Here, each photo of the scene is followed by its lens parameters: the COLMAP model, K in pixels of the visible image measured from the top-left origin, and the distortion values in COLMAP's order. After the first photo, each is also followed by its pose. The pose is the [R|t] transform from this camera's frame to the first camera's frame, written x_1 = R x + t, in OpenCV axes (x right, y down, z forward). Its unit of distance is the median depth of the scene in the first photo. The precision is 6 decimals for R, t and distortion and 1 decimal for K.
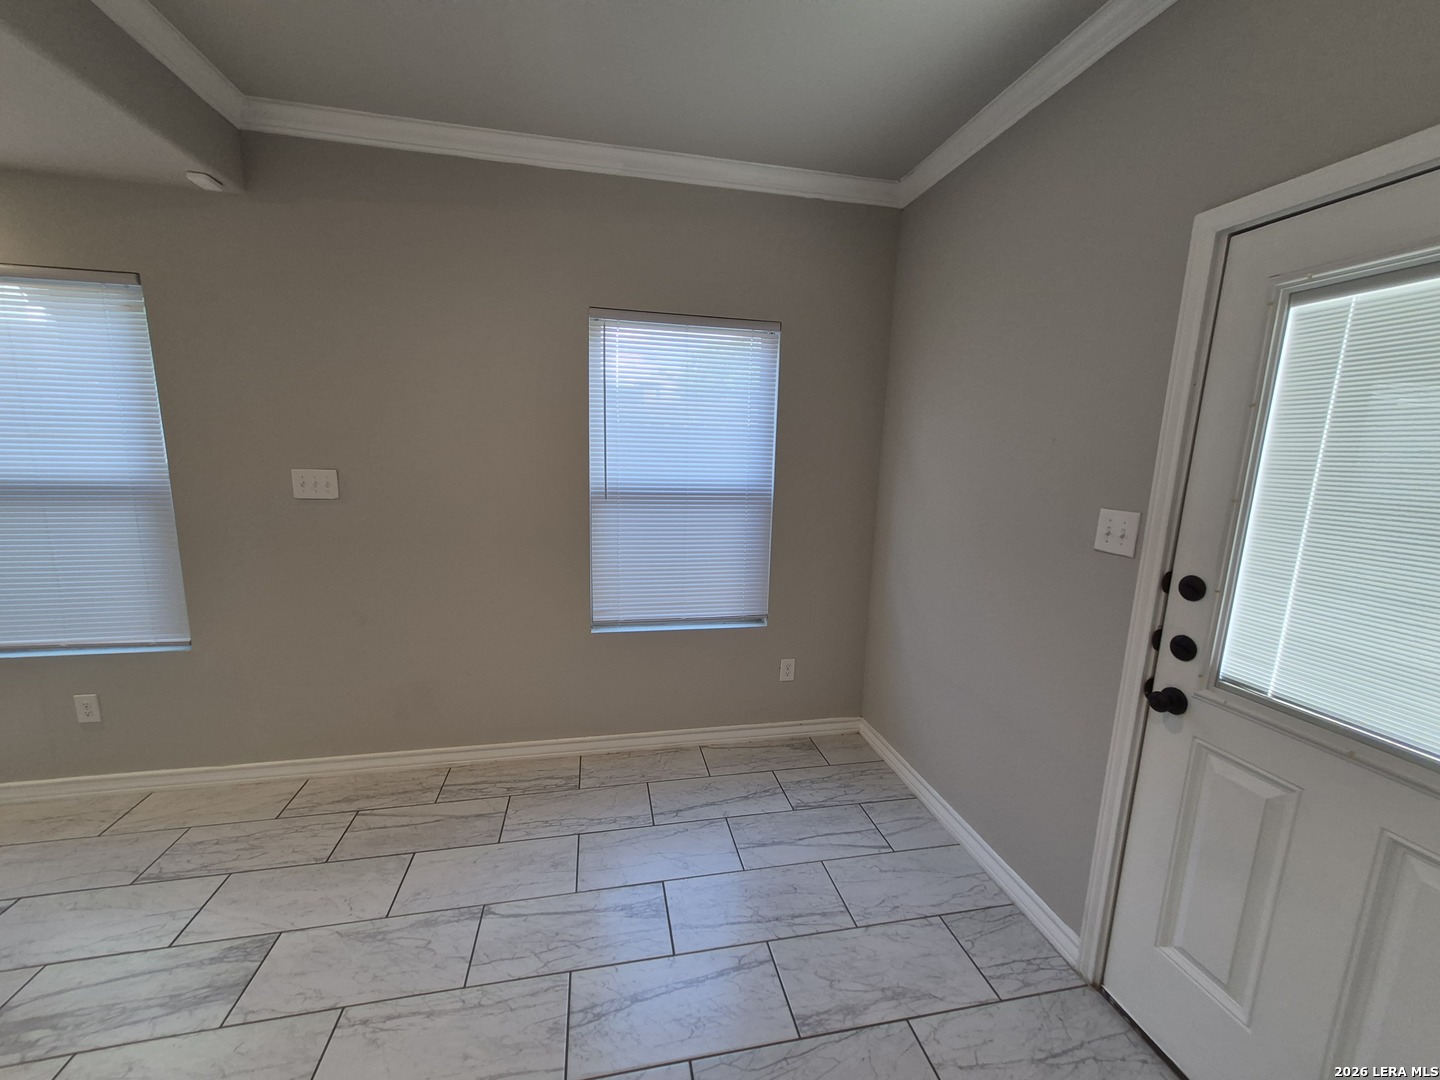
lens RADIAL K [[566.9, 0, 709.8], [0, 566.9, 545.3], [0, 0, 1]] dist [0.010655, -0.000194]
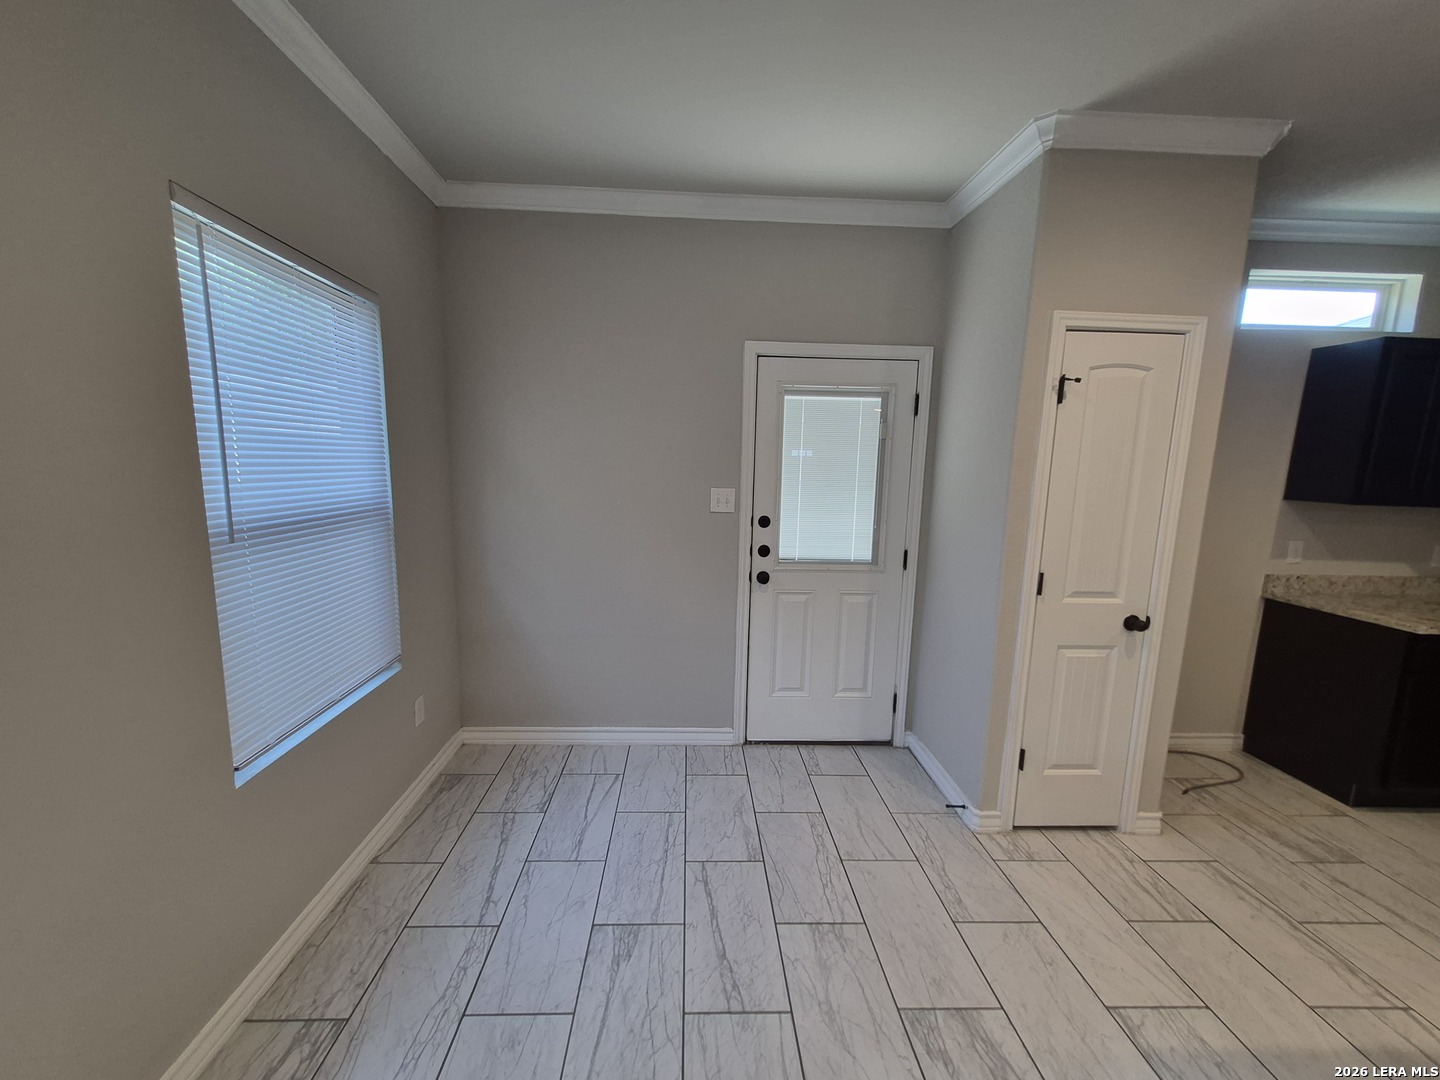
lens RADIAL K [[566.9, 0, 713.0], [0, 566.9, 542.4], [0, 0, 1]] dist [0.010655, -0.000194]
pose [[0.158113, -0.161100, 0.974191, -0.928993], [0.149630, 0.979116, 0.137630, -0.125127], [-0.976018, 0.124007, 0.178916, 0.619320]]
